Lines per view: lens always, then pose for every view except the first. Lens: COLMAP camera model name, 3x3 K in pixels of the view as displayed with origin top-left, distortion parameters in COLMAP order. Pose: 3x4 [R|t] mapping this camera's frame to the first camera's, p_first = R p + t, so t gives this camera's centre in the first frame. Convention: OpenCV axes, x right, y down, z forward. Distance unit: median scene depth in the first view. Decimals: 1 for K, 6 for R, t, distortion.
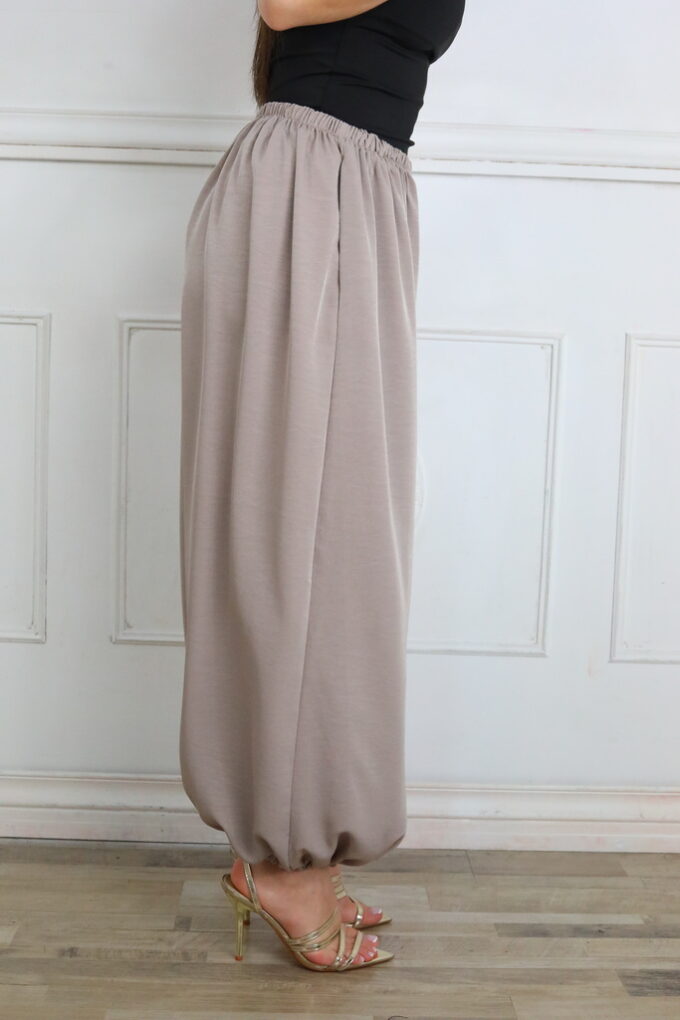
lens RADIAL K [[1523.6, 0, 340.0], [0, 1523.6, 510.0], [0, 0, 1]] dist [-0.078827, -0.139384]
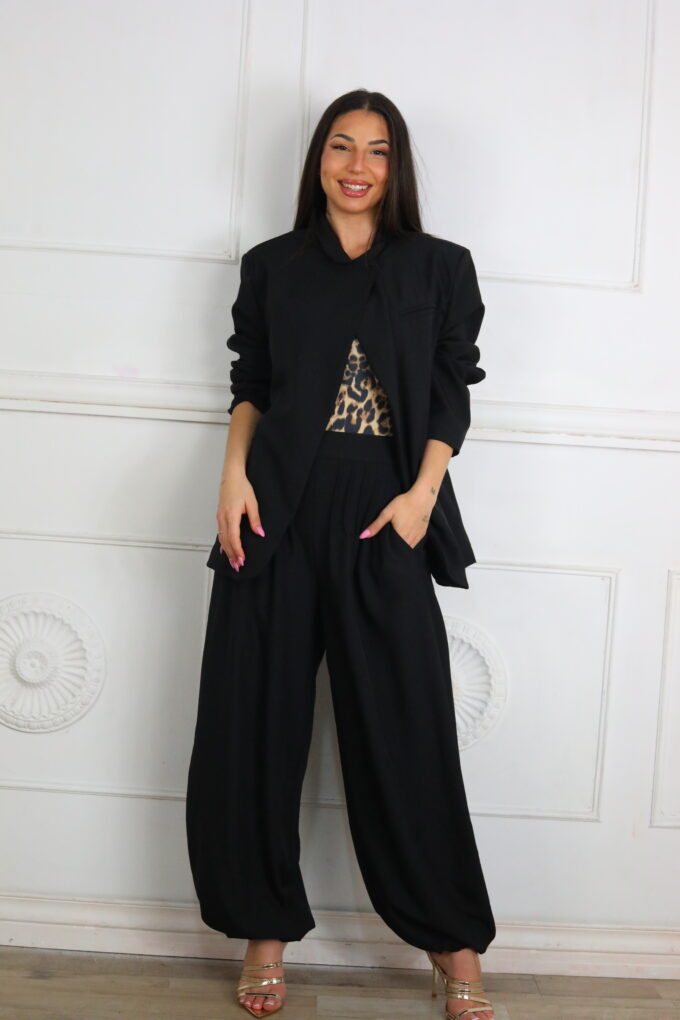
lens RADIAL K [[1529.7, 0, 334.6], [0, 1529.7, 505.9], [0, 0, 1]] dist [-0.073563, -0.158915]
pose [[0.999597, 0.028202, 0.003246, -0.101965], [-0.027931, 0.997489, -0.065078, -0.081757], [-0.005073, 0.064961, 0.997875, -0.293321]]
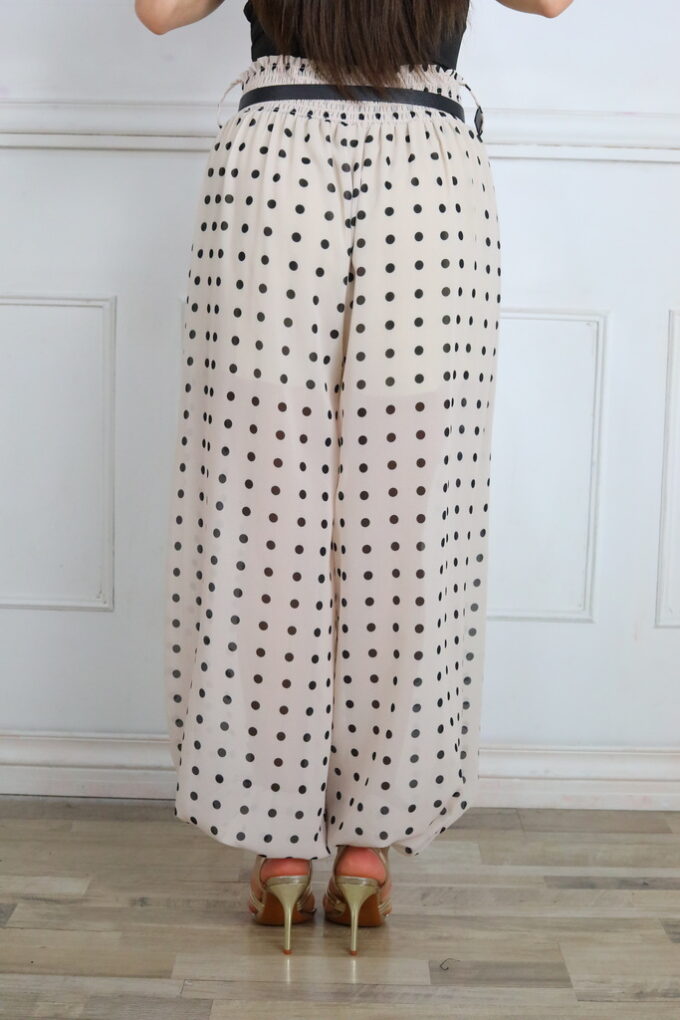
lens RADIAL K [[1523.6, 0, 340.0], [0, 1523.6, 510.0], [0, 0, 1]] dist [-0.078827, -0.139384]
pose [[0.999383, -0.005844, -0.034627, -0.001023], [0.006369, 0.999866, 0.015067, 0.003110], [0.034534, -0.015279, 0.999287, -0.044404]]
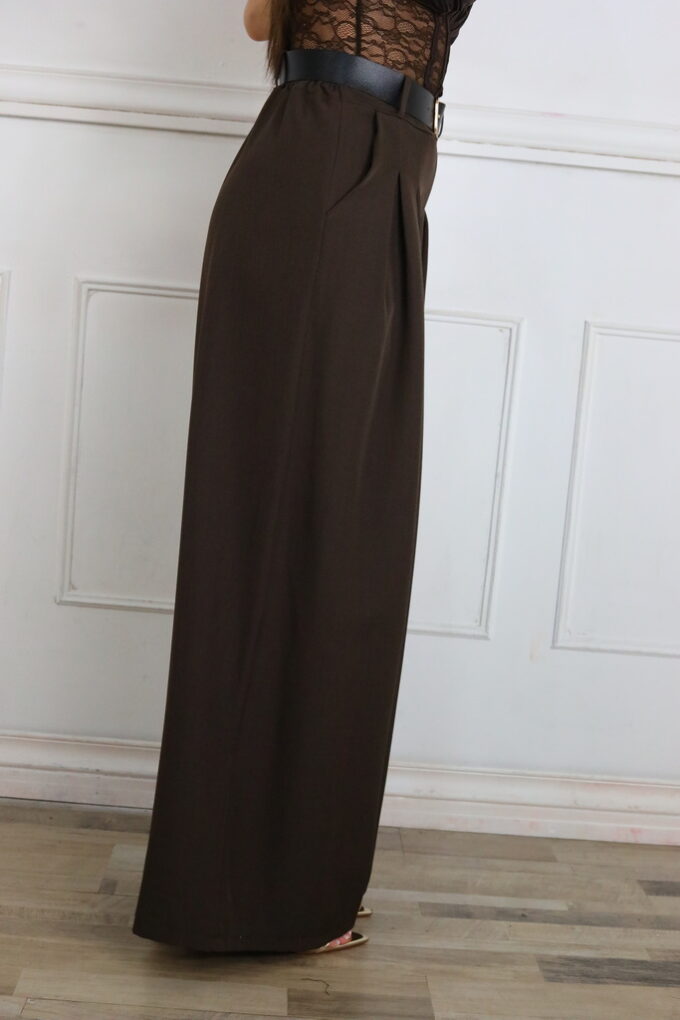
lens RADIAL K [[1523.6, 0, 340.0], [0, 1523.6, 510.0], [0, 0, 1]] dist [-0.078827, -0.139384]
pose [[0.998610, 0.051466, 0.011329, 0.023200], [-0.051673, 0.998488, 0.018763, -0.002550], [-0.010346, -0.019322, 0.999760, 0.000215]]
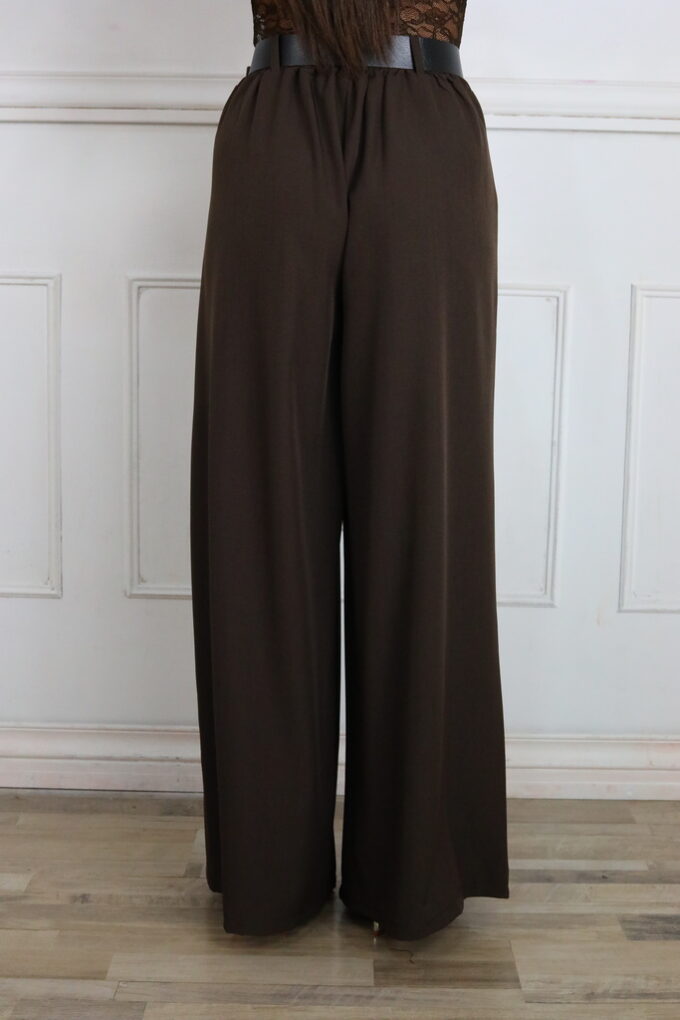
lens RADIAL K [[1523.6, 0, 340.0], [0, 1523.6, 510.0], [0, 0, 1]] dist [-0.078827, -0.139384]
pose [[0.999336, -0.010724, -0.034825, 0.030494], [0.011761, 0.999490, 0.029692, 0.000509], [0.034488, -0.030081, 0.998952, -0.012072]]
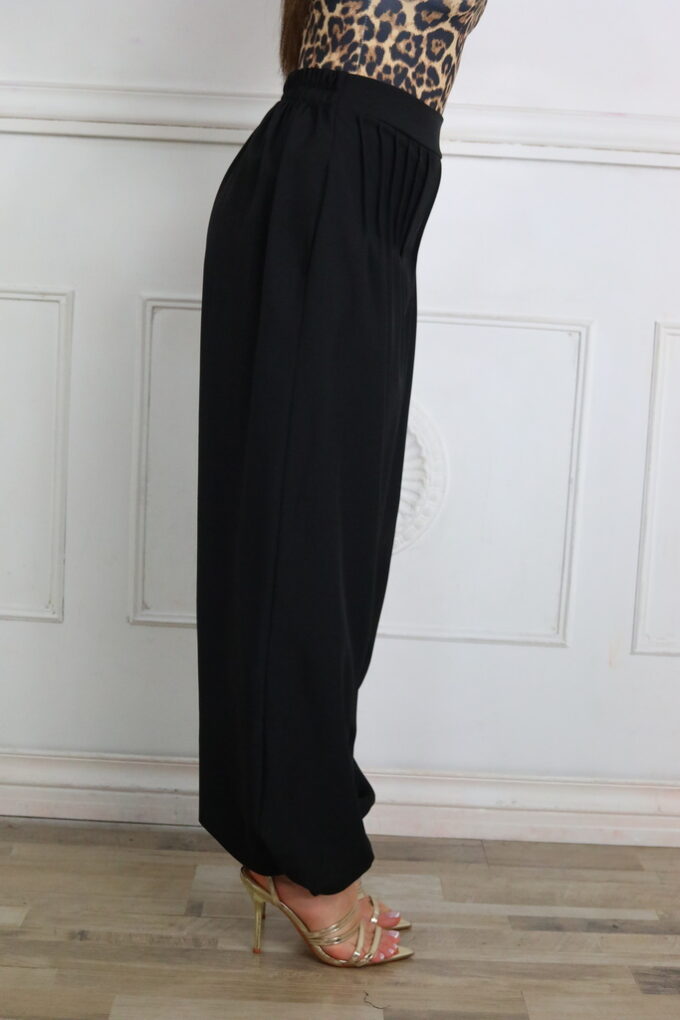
lens RADIAL K [[1523.6, 0, 340.0], [0, 1523.6, 510.0], [0, 0, 1]] dist [-0.078827, -0.139384]
pose [[0.999652, 0.020647, -0.016411, 0.002503], [-0.020390, 0.999669, 0.015695, -0.005572], [0.016730, -0.015355, 0.999742, 0.009878]]
